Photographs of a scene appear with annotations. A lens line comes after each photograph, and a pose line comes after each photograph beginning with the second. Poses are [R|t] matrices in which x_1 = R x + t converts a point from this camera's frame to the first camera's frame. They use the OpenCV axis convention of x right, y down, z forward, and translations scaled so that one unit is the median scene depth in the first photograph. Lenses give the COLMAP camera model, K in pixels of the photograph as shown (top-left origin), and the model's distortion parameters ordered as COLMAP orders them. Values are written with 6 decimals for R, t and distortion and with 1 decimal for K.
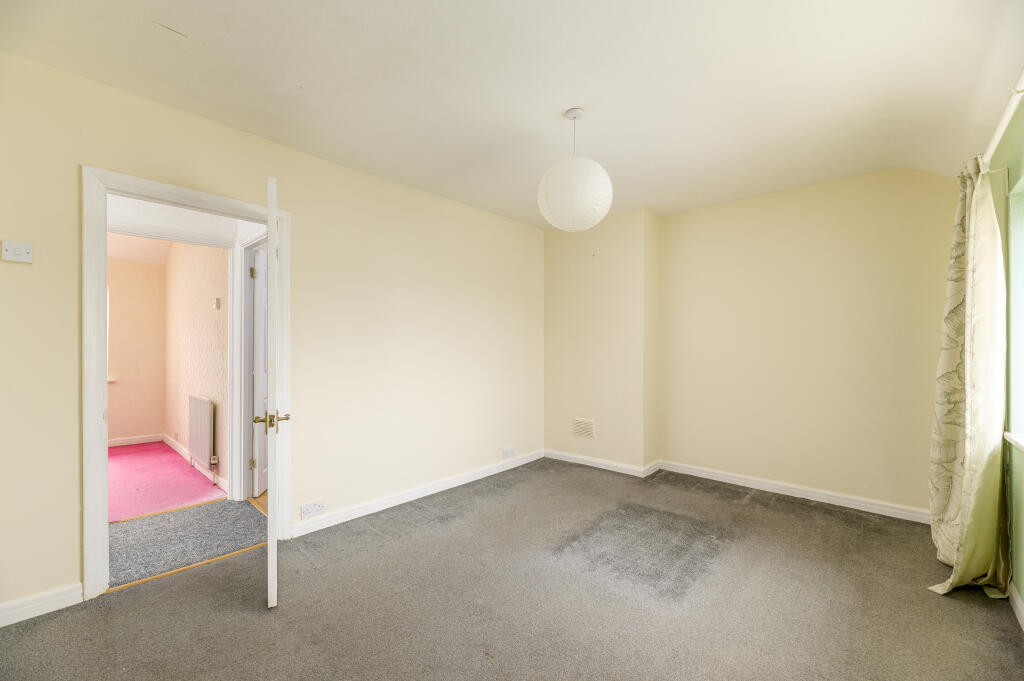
lens RADIAL K [[417.4, 0, 514.1], [0, 417.4, 348.0], [0, 0, 1]] dist [0.004595, -0.000237]
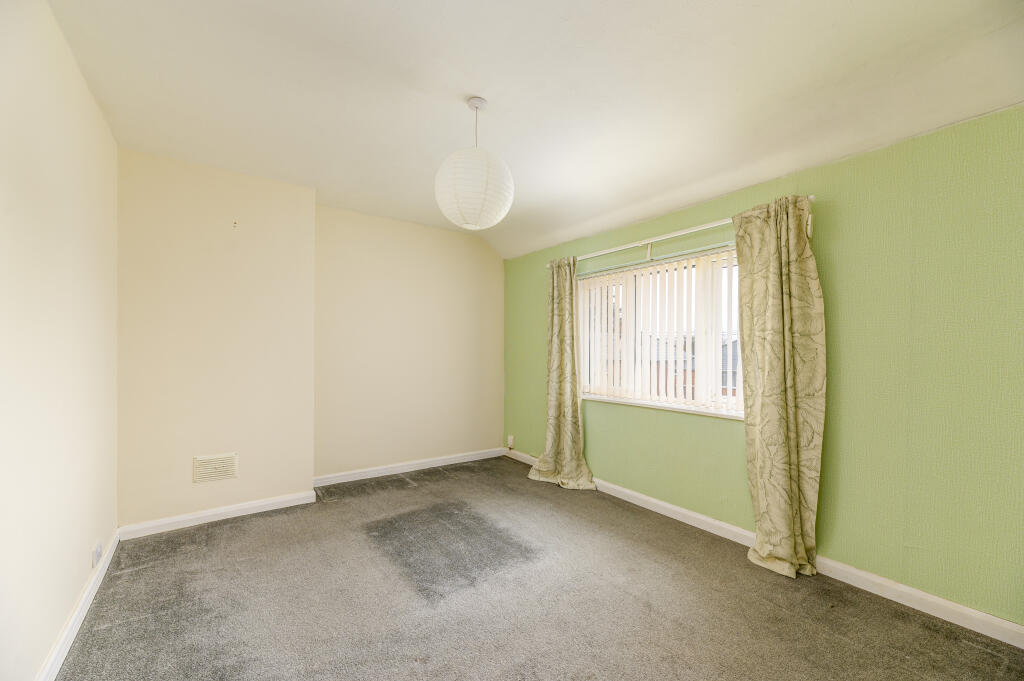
lens RADIAL K [[417.4, 0, 509.0], [0, 417.4, 349.1], [0, 0, 1]] dist [0.004595, -0.000237]
pose [[0.224909, 0.001230, 0.974379, -0.515209], [0.000594, 0.999999, -0.001399, -0.005088], [-0.974379, 0.000893, 0.224908, 0.478493]]
